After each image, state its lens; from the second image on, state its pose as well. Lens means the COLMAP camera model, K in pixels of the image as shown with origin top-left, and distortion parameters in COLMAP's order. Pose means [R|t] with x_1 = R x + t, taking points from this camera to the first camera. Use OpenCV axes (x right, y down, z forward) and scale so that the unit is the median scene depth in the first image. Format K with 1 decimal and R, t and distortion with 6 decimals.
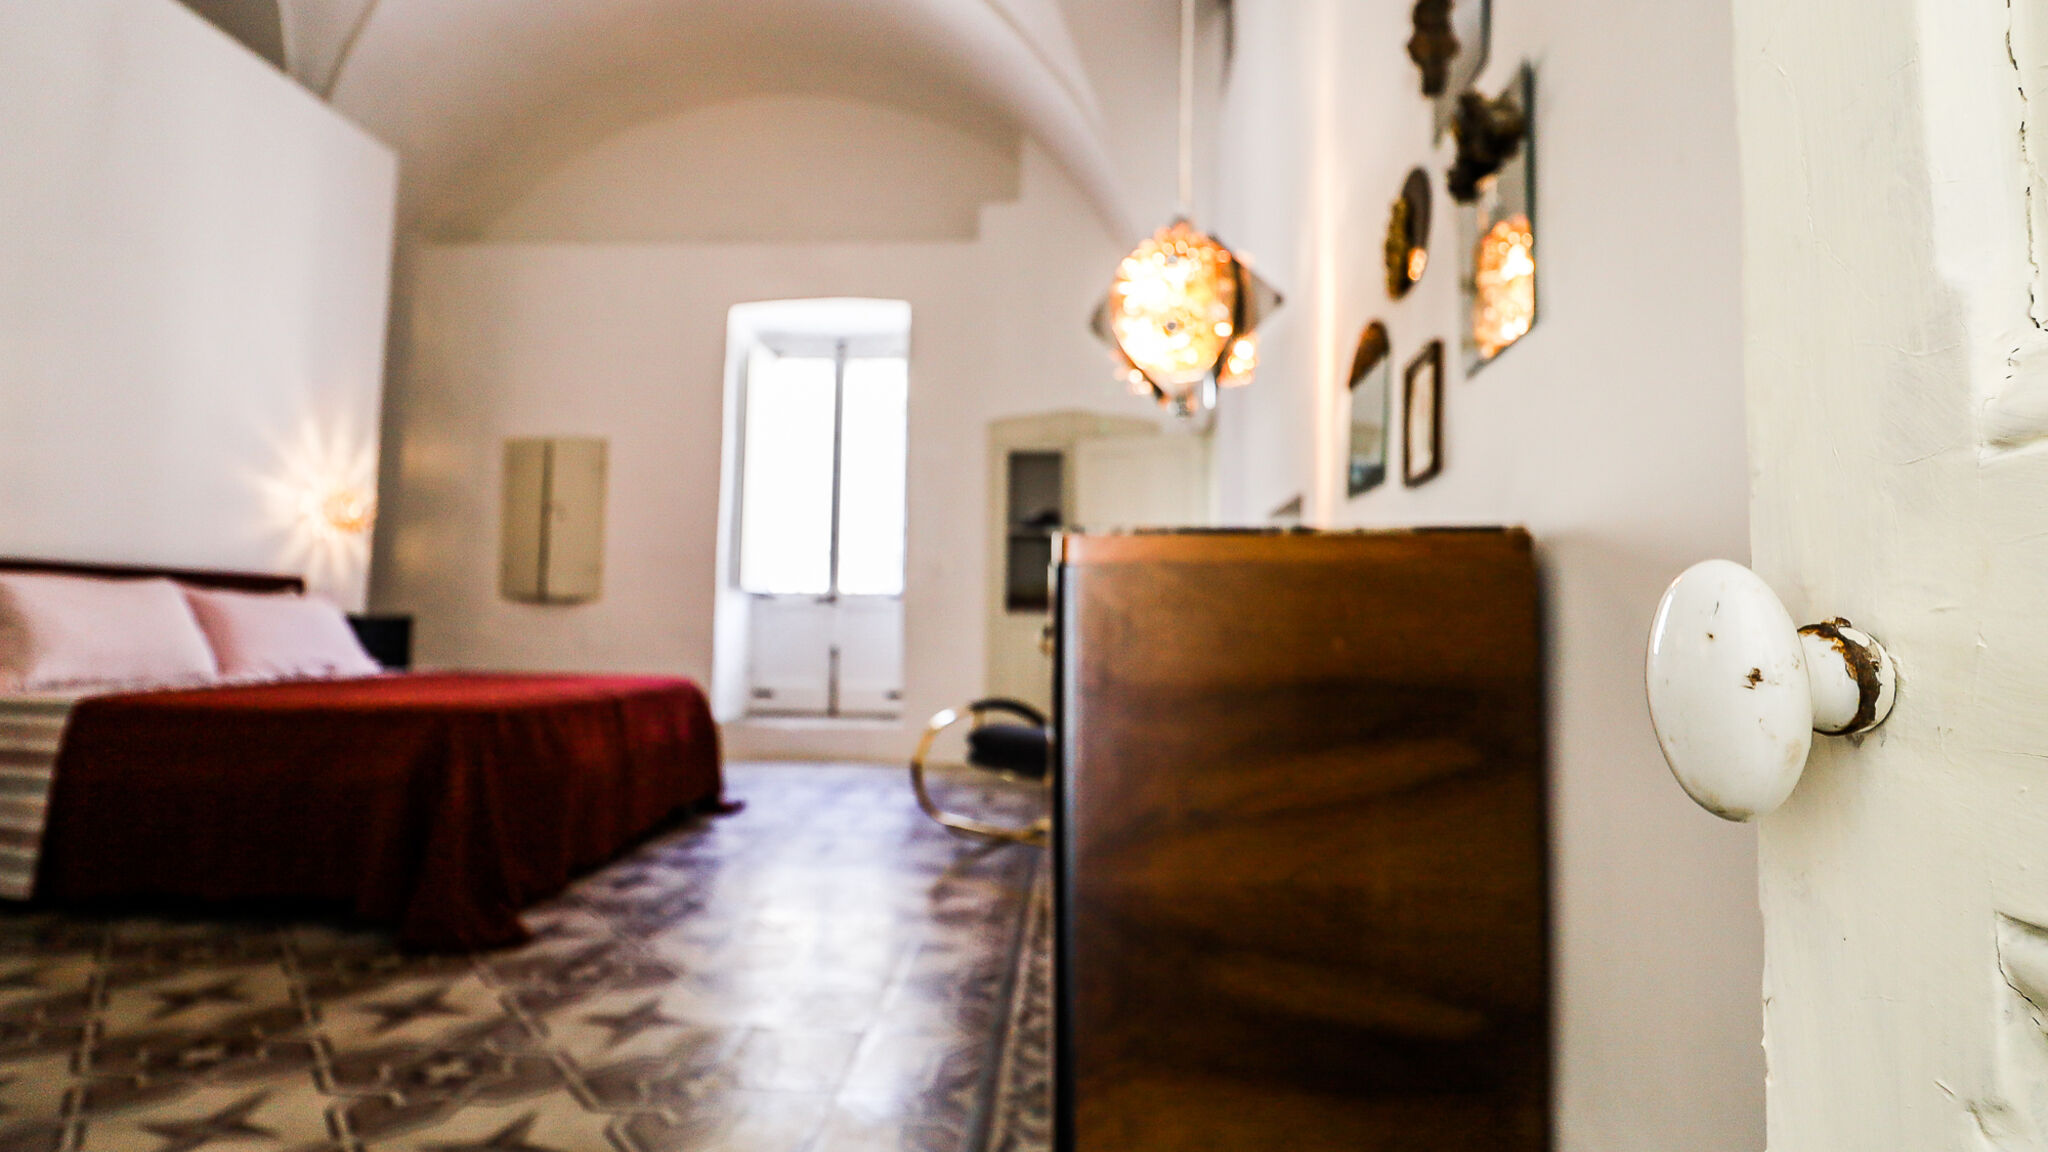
lens RADIAL K [[948.9, 0, 1024.0], [0, 948.9, 576.0], [0, 0, 1]] dist [-0.010941, -0.000186]
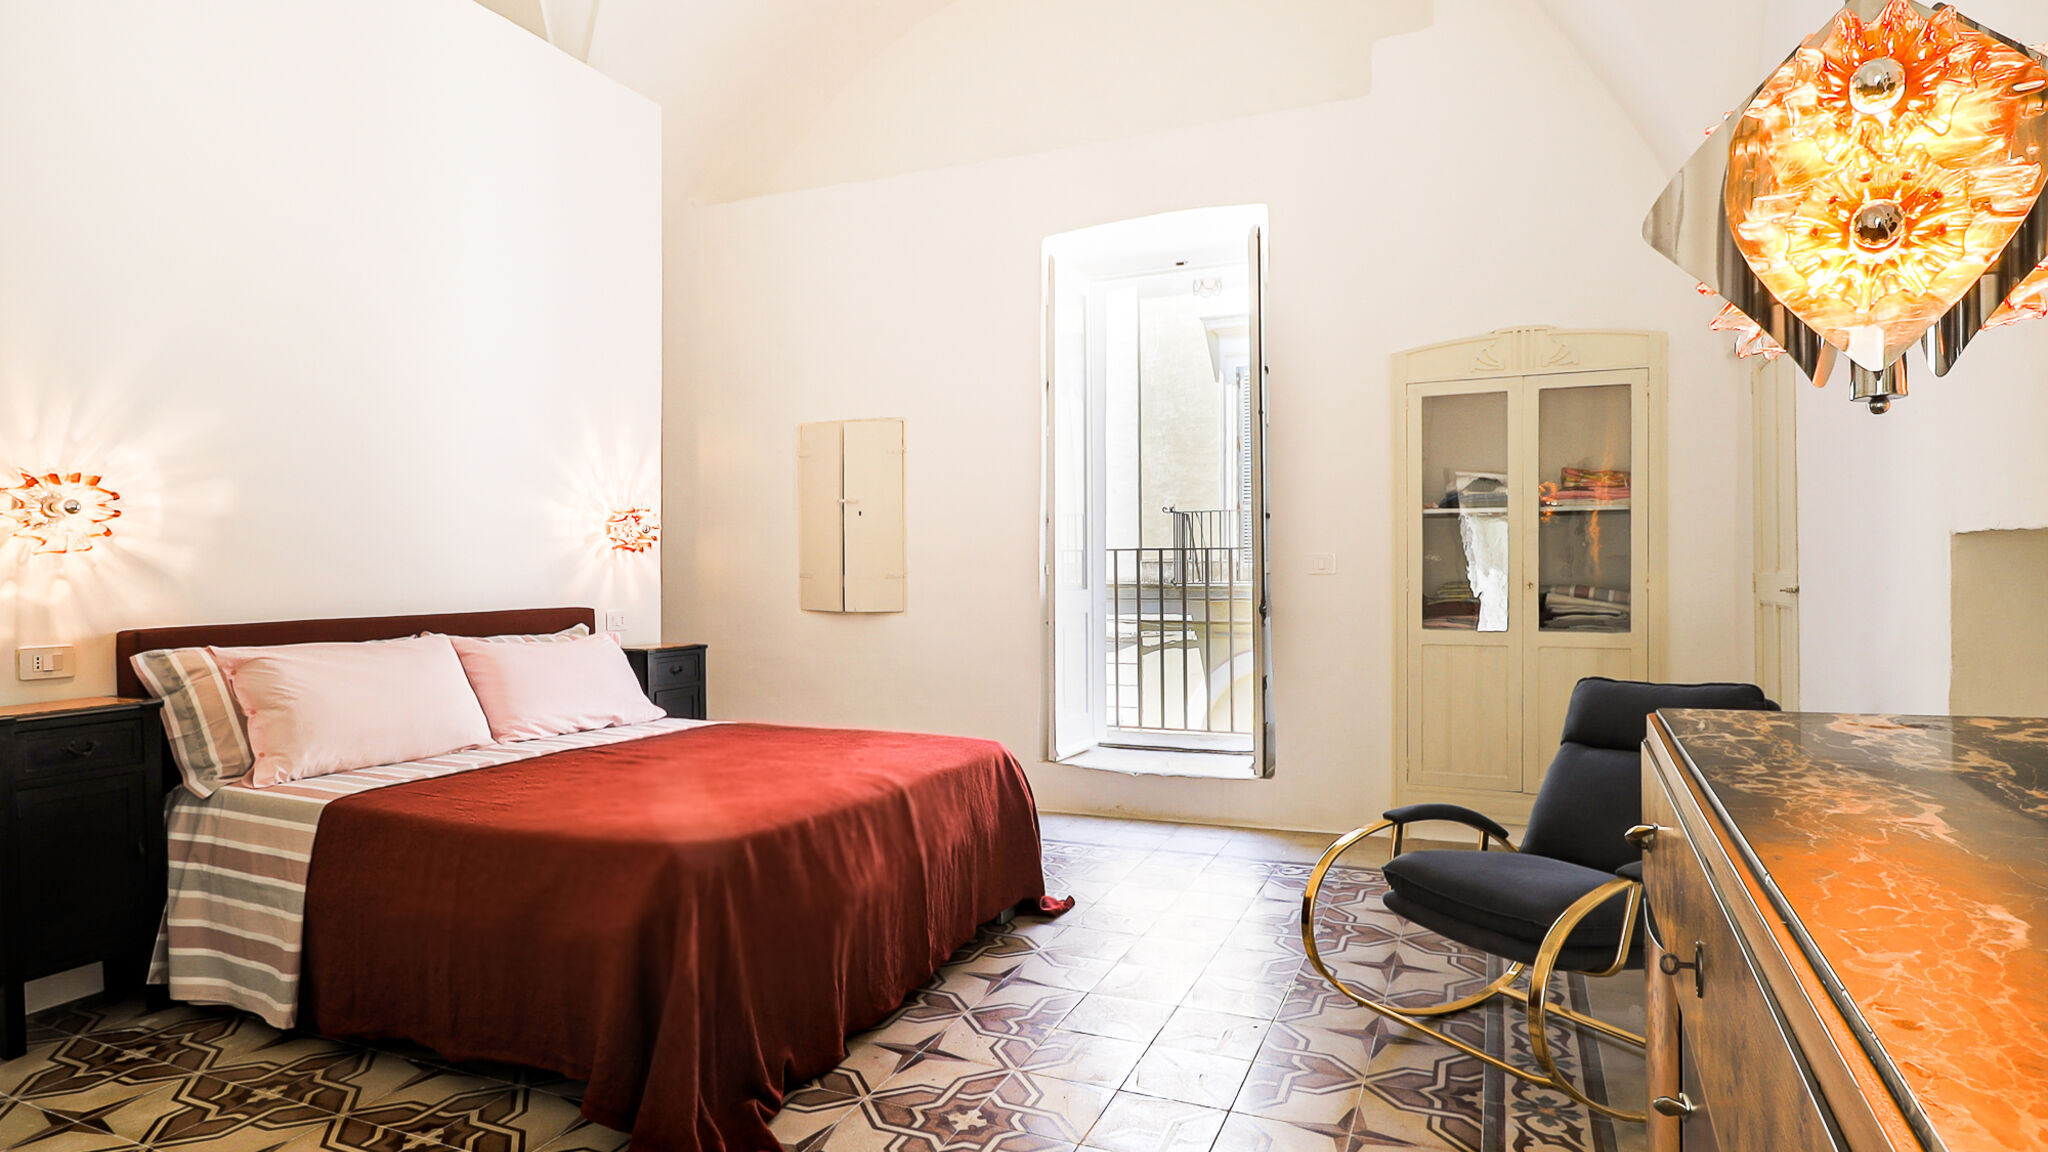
lens RADIAL K [[1090.3, 0, 1021.0], [0, 1090.3, 583.1], [0, 0, 1]] dist [-0.004313, -0.011375]
pose [[0.939158, -0.017113, -0.343060, -0.032343], [0.038896, 0.997632, 0.056717, -0.077463], [0.341277, -0.066610, 0.937600, 0.206696]]
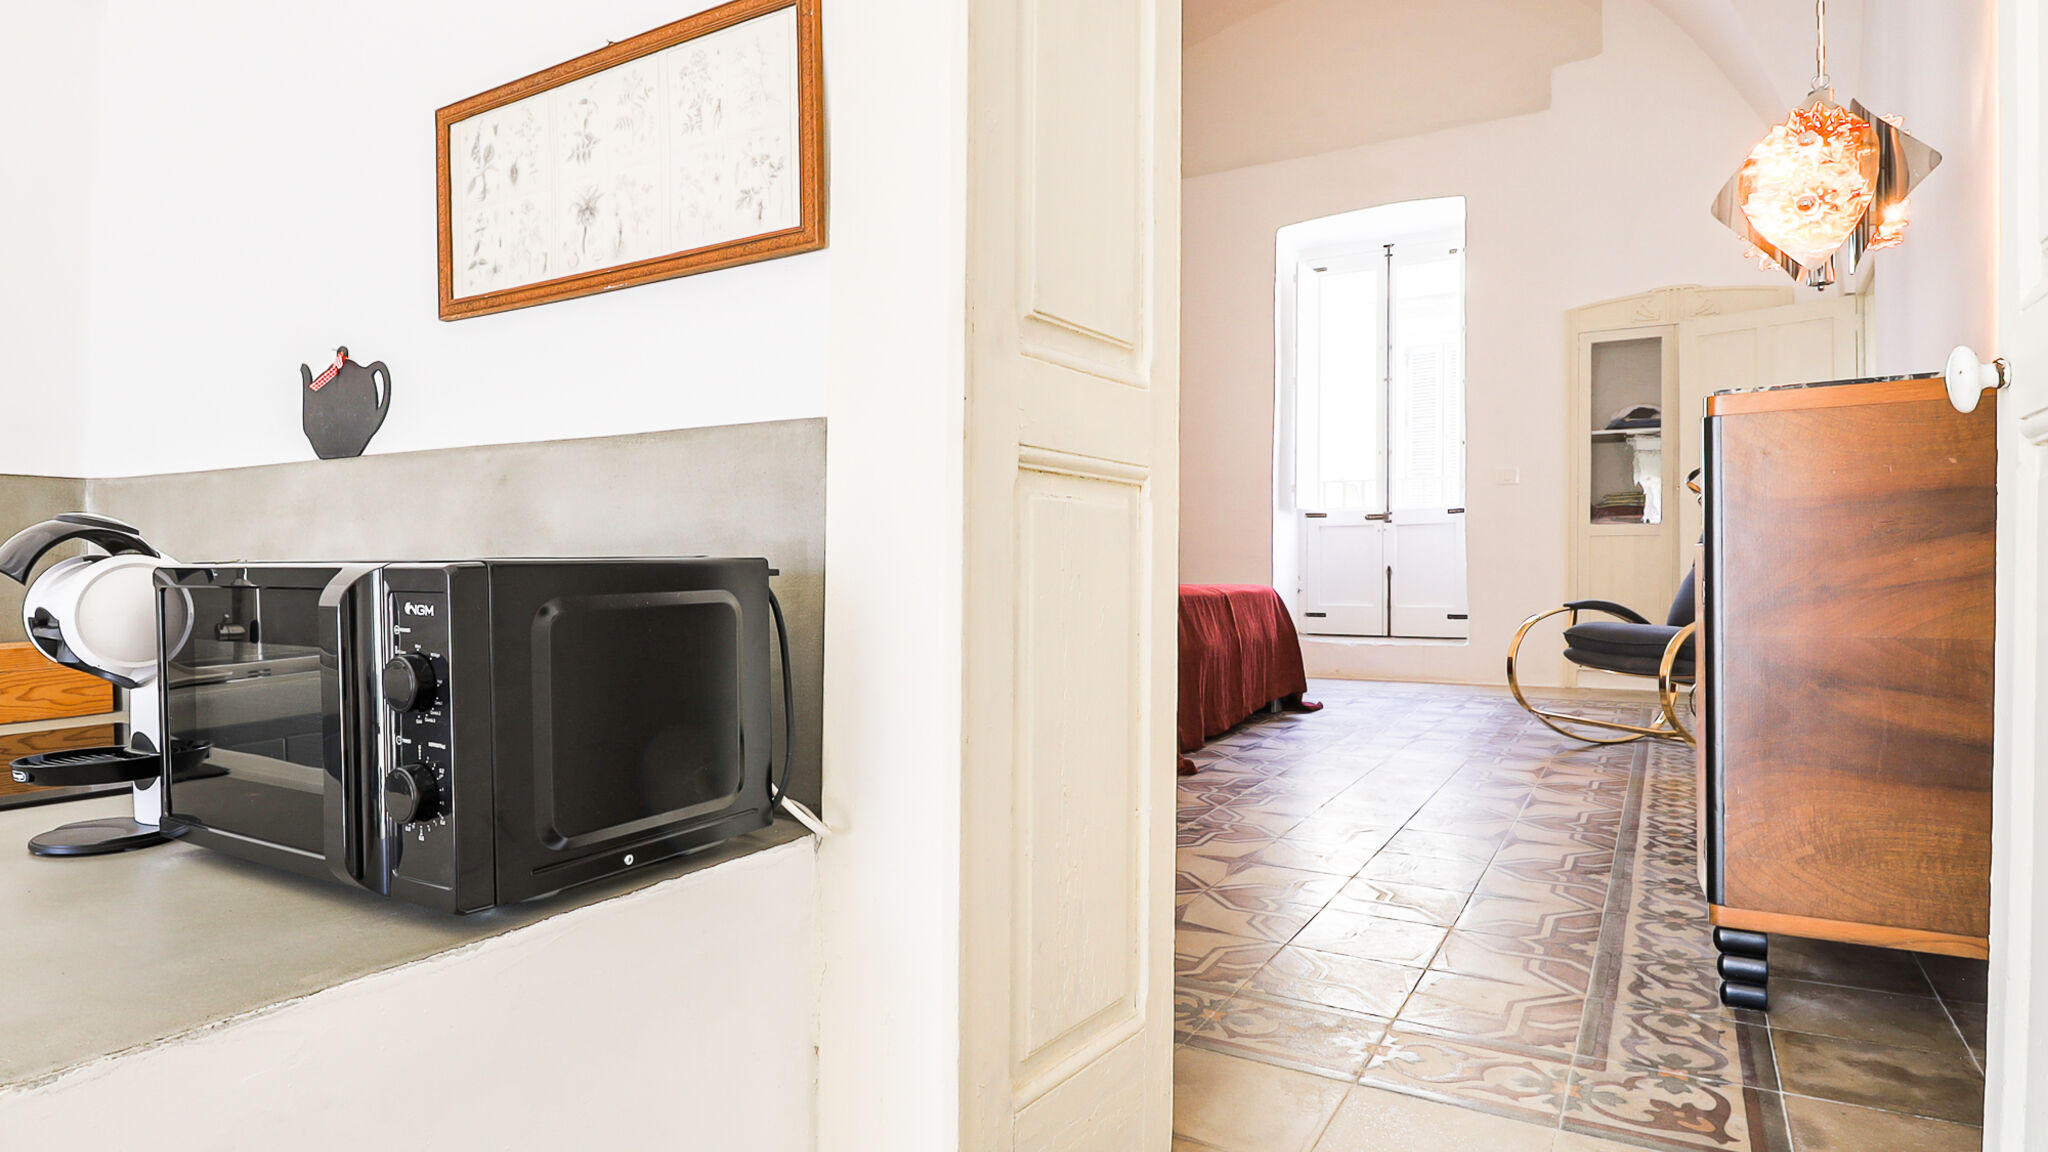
lens RADIAL K [[1090.3, 0, 1021.0], [0, 1090.3, 583.1], [0, 0, 1]] dist [-0.004313, -0.011375]
pose [[0.887905, -0.008300, -0.459952, -0.037428], [0.036700, 0.997928, 0.052838, 0.032110], [0.458561, -0.063795, 0.886370, -0.264689]]
